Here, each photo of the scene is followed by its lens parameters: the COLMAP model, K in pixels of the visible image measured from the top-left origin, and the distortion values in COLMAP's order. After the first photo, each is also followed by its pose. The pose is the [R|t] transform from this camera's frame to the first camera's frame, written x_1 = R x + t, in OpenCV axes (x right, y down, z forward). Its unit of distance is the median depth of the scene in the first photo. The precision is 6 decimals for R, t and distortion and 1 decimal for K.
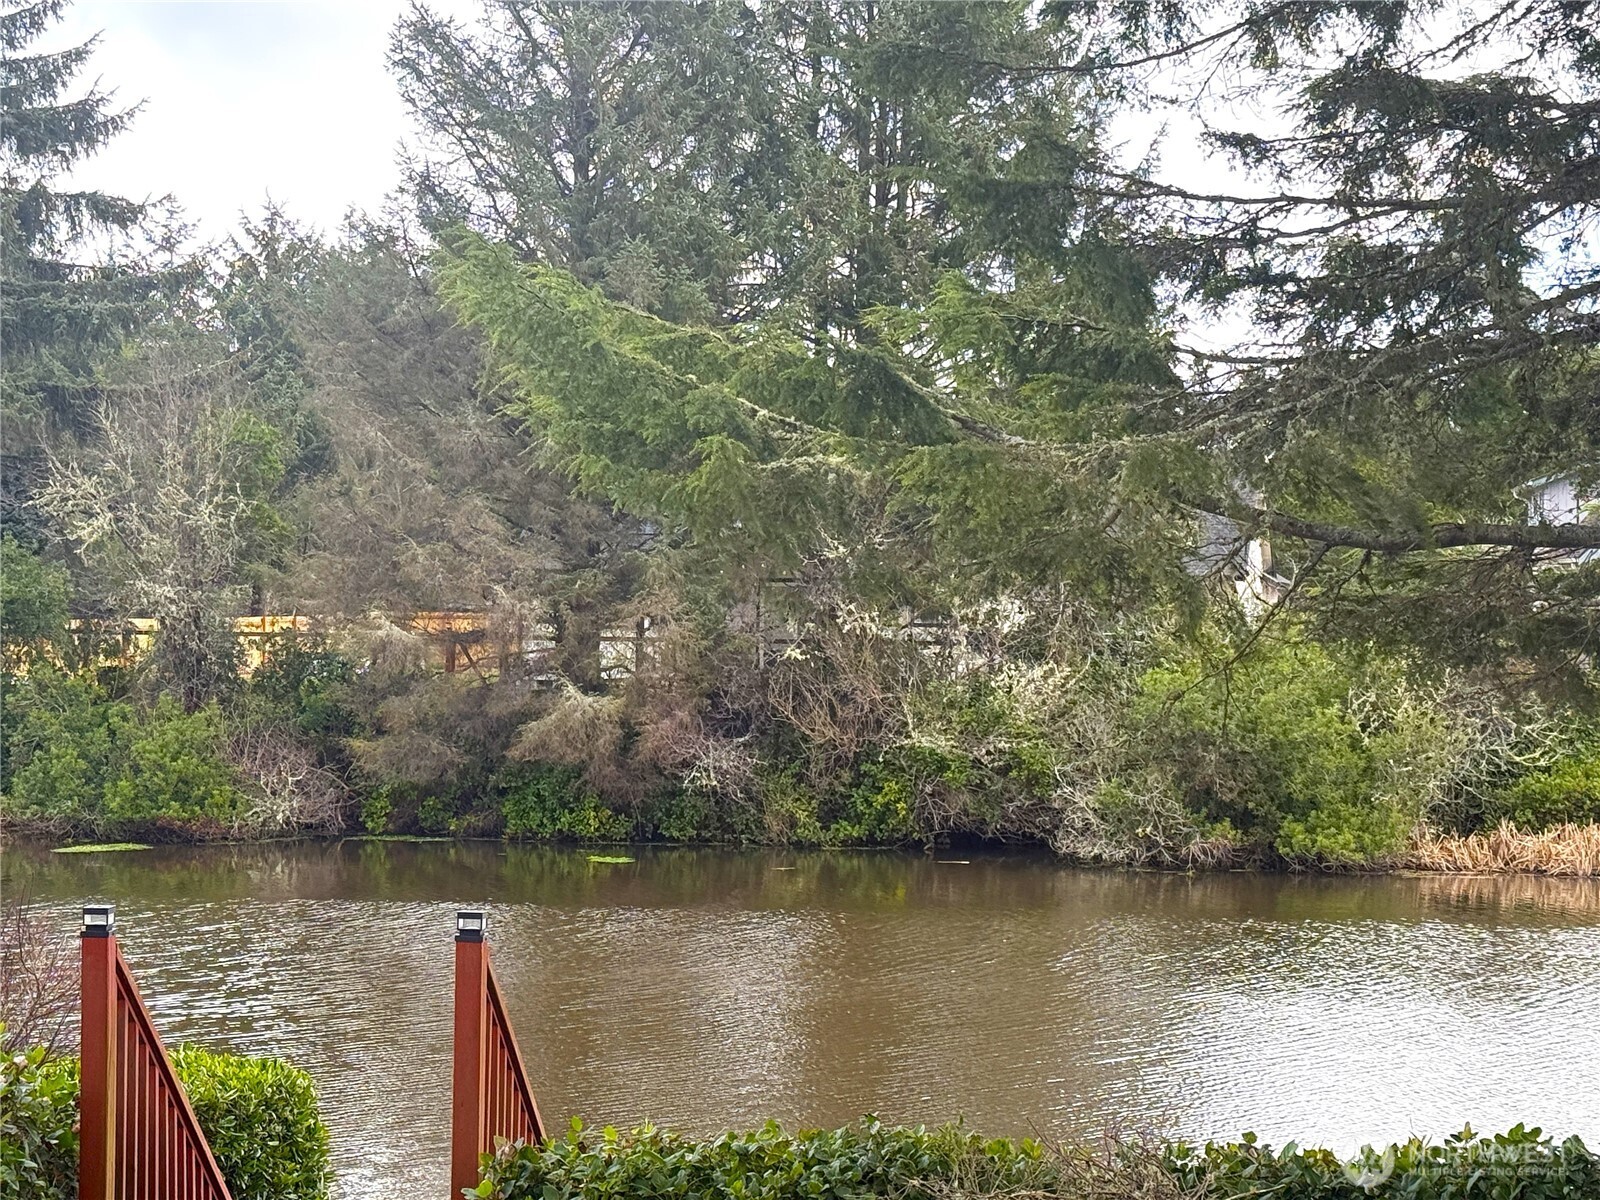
lens RADIAL K [[3331.0, 0, 805.3], [0, 3331.0, 596.2], [0, 0, 1]] dist [0.102385, 0.212104]
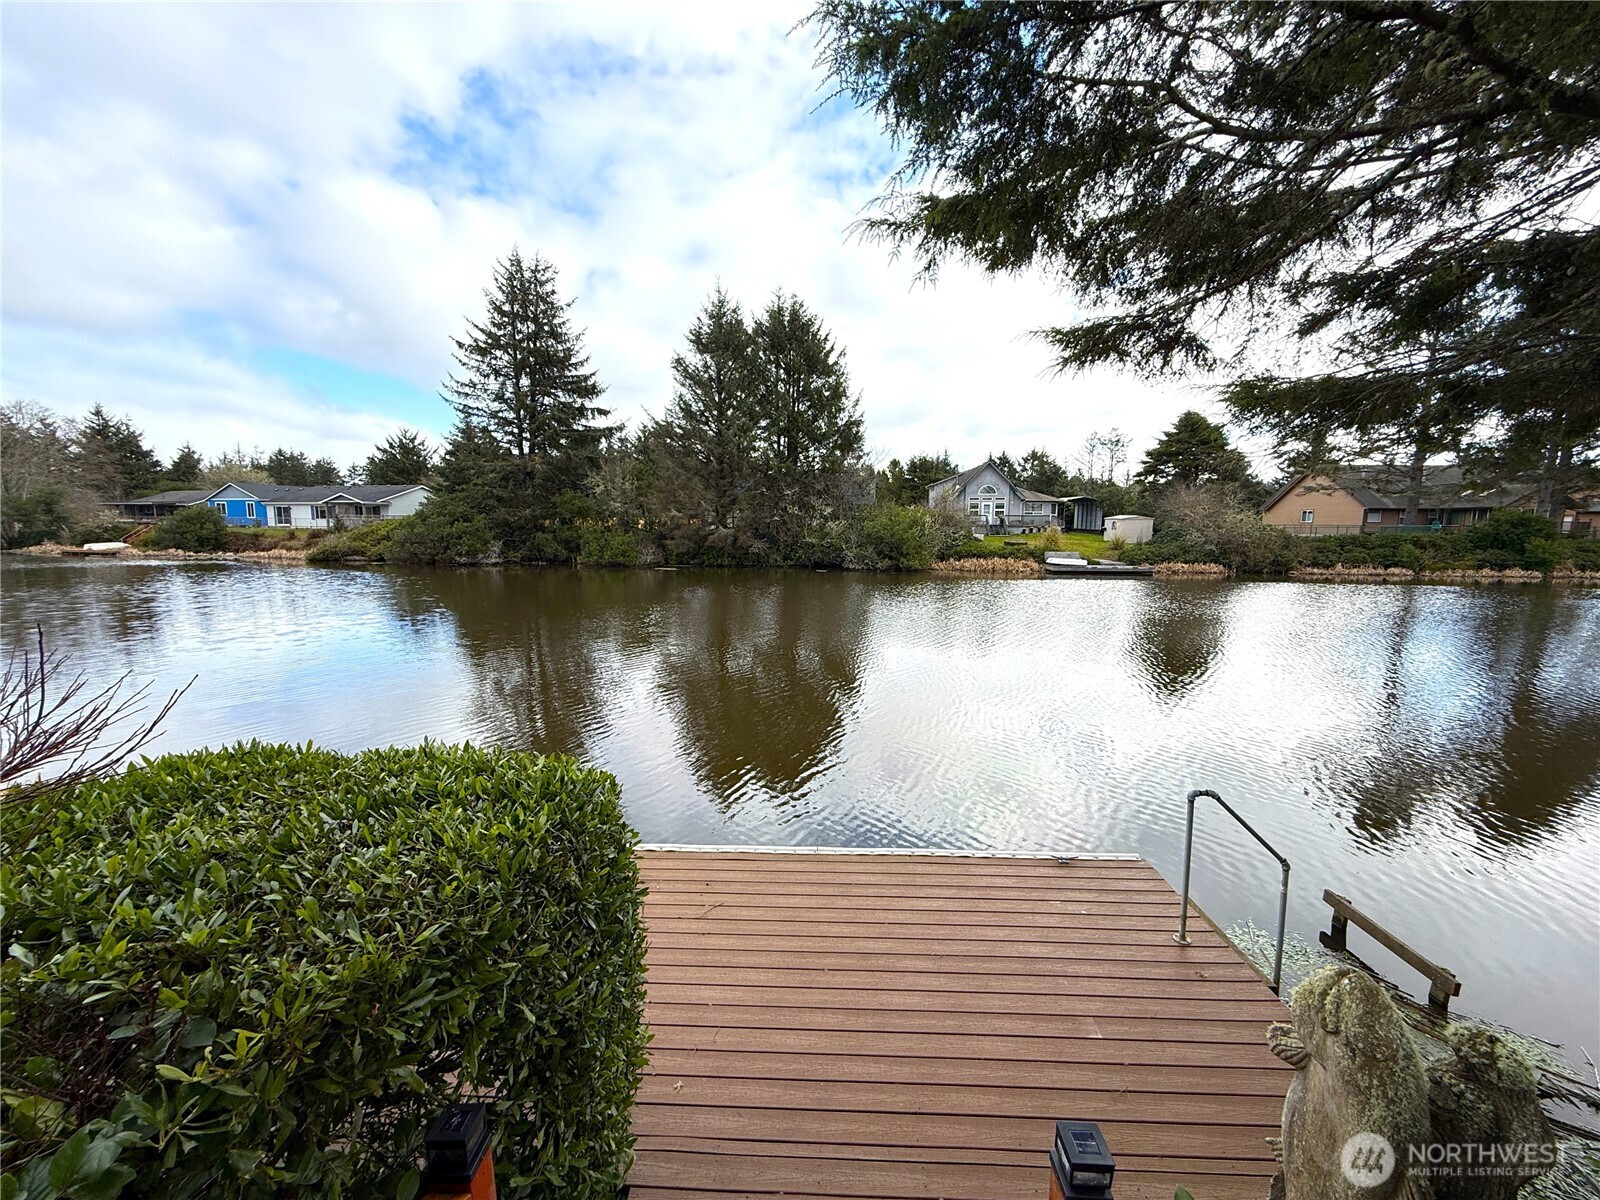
lens RADIAL K [[645.8, 0, 789.6], [0, 645.8, 606.5], [0, 0, 1]] dist [0.000953, -0.000327]
pose [[0.998627, -0.013981, 0.050476, -0.027736], [0.007347, 0.991580, 0.129287, 0.021660], [-0.051858, -0.128739, 0.990322, 0.214137]]
